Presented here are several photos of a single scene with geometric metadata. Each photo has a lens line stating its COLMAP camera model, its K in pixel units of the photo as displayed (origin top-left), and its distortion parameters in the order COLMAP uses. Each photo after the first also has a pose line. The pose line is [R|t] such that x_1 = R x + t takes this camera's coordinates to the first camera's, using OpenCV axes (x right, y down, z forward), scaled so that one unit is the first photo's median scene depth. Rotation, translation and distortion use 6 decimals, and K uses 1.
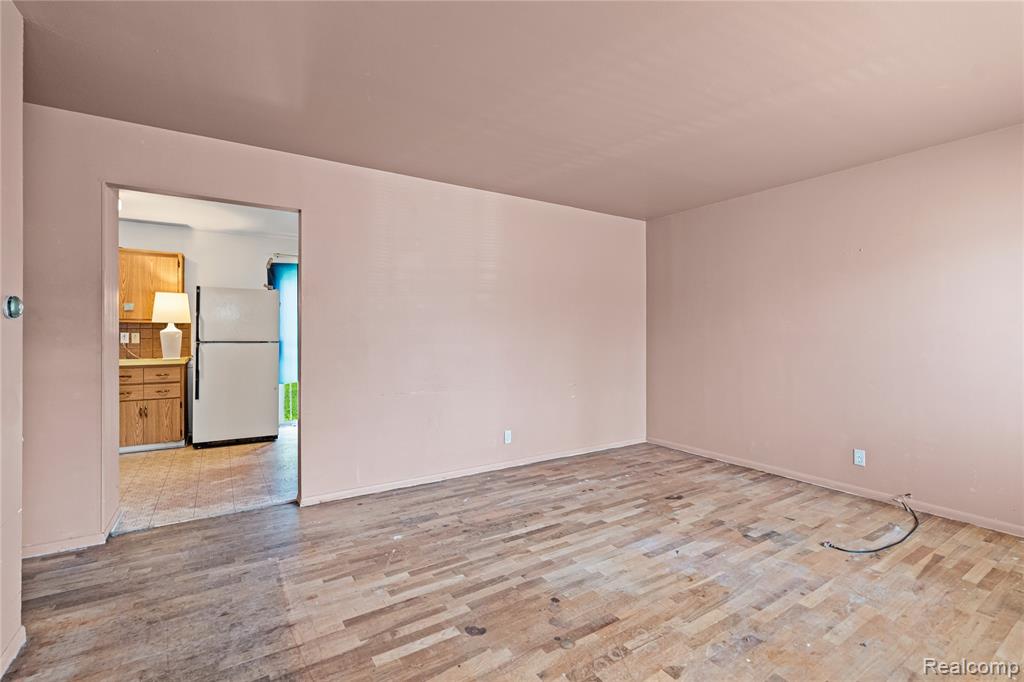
lens RADIAL K [[461.6, 0, 517.3], [0, 461.6, 334.7], [0, 0, 1]] dist [-0.000795, 0.000241]
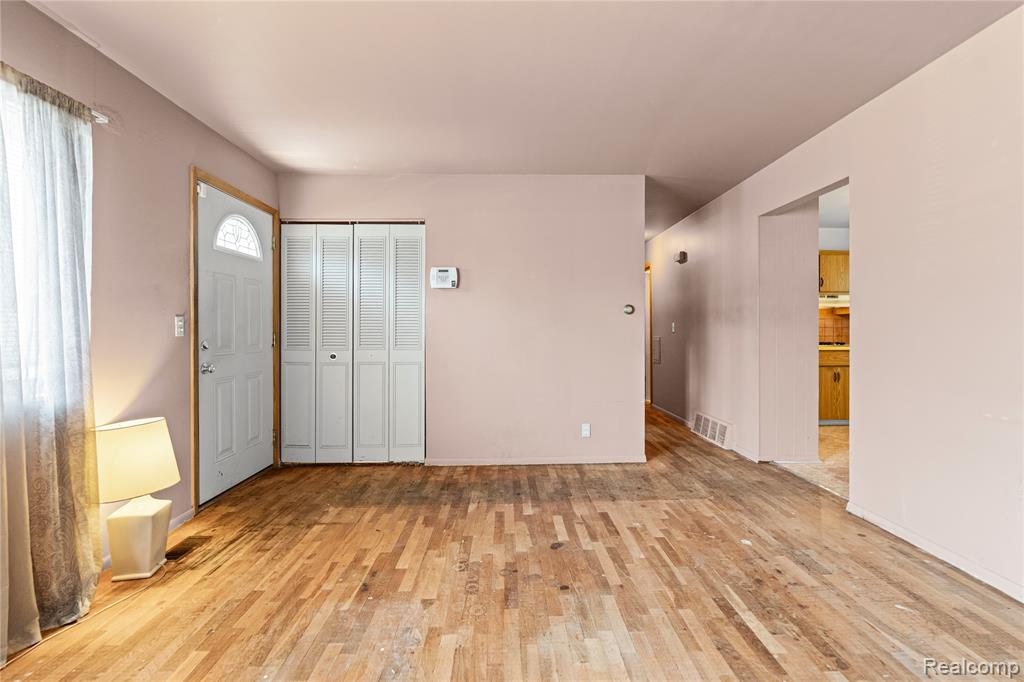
lens RADIAL K [[461.6, 0, 517.3], [0, 461.6, 334.7], [0, 0, 1]] dist [-0.000795, 0.000241]
pose [[-0.523837, 0.009138, -0.851769, 0.789235], [0.004793, 0.999958, 0.007780, 0.031612], [0.851805, -0.000007, -0.523859, 1.180638]]
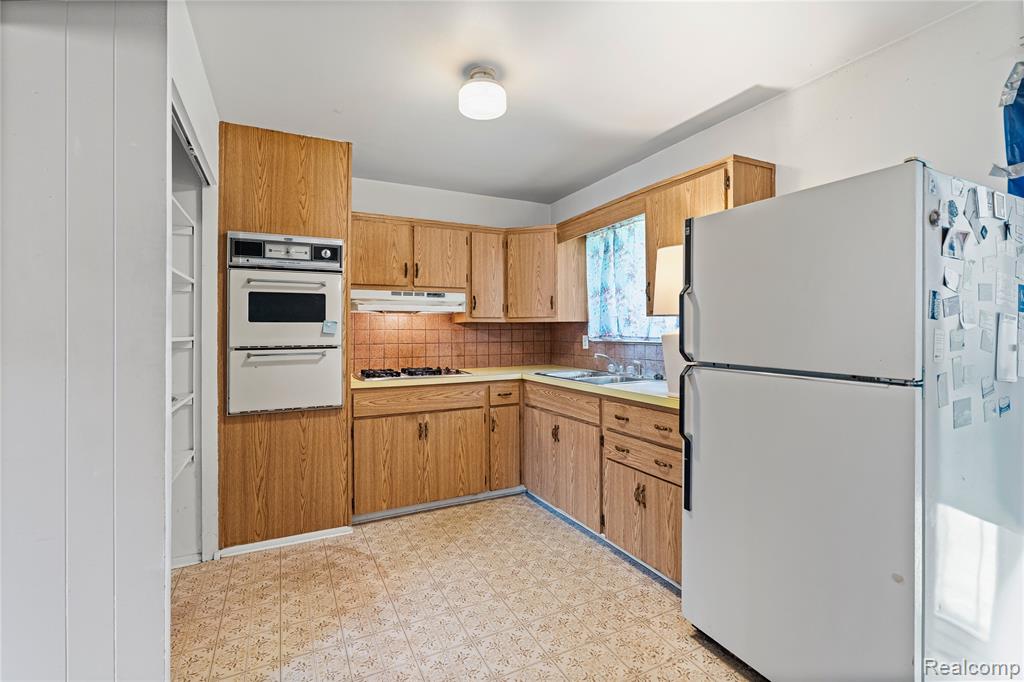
lens RADIAL K [[465.7, 0, 519.7], [0, 465.7, 326.0], [0, 0, 1]] dist [-0.002001, -0.000328]
pose [[-0.101826, -0.004174, -0.994793, -0.545464], [0.004586, 0.999979, -0.004665, -0.026561], [0.994792, -0.005037, -0.101805, 1.705137]]
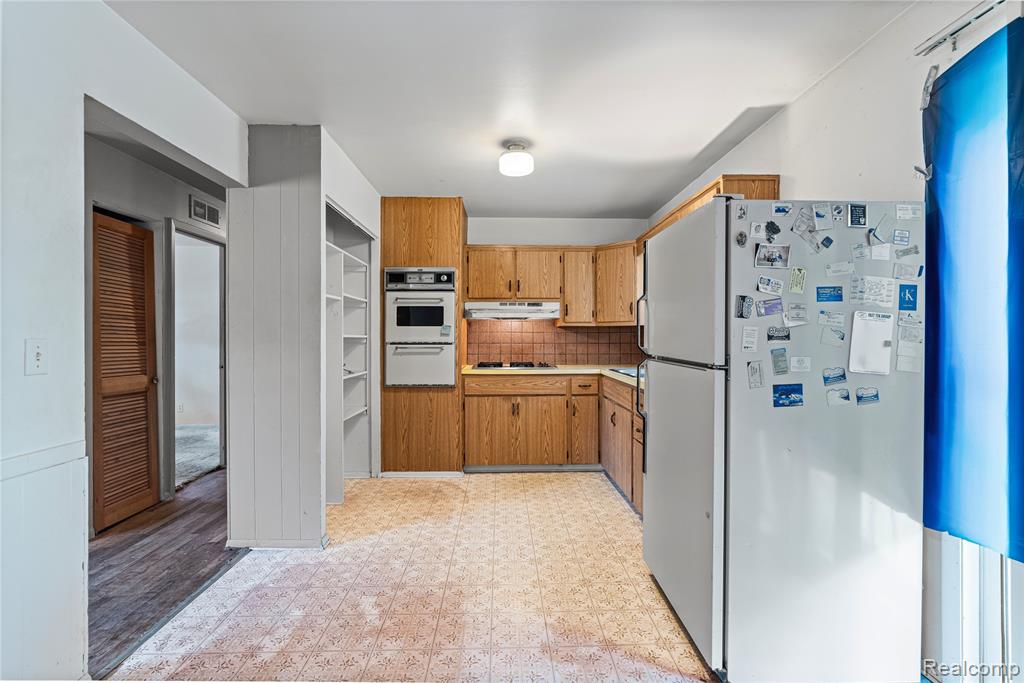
lens RADIAL K [[458.1, 0, 511.3], [0, 458.1, 336.5], [0, 0, 1]] dist [-0.001525, 0.000067]
pose [[-0.522269, 0.003165, -0.852775, -0.392001], [0.001499, 0.999995, 0.002794, -0.011543], [0.852780, 0.000181, -0.522271, 2.141124]]
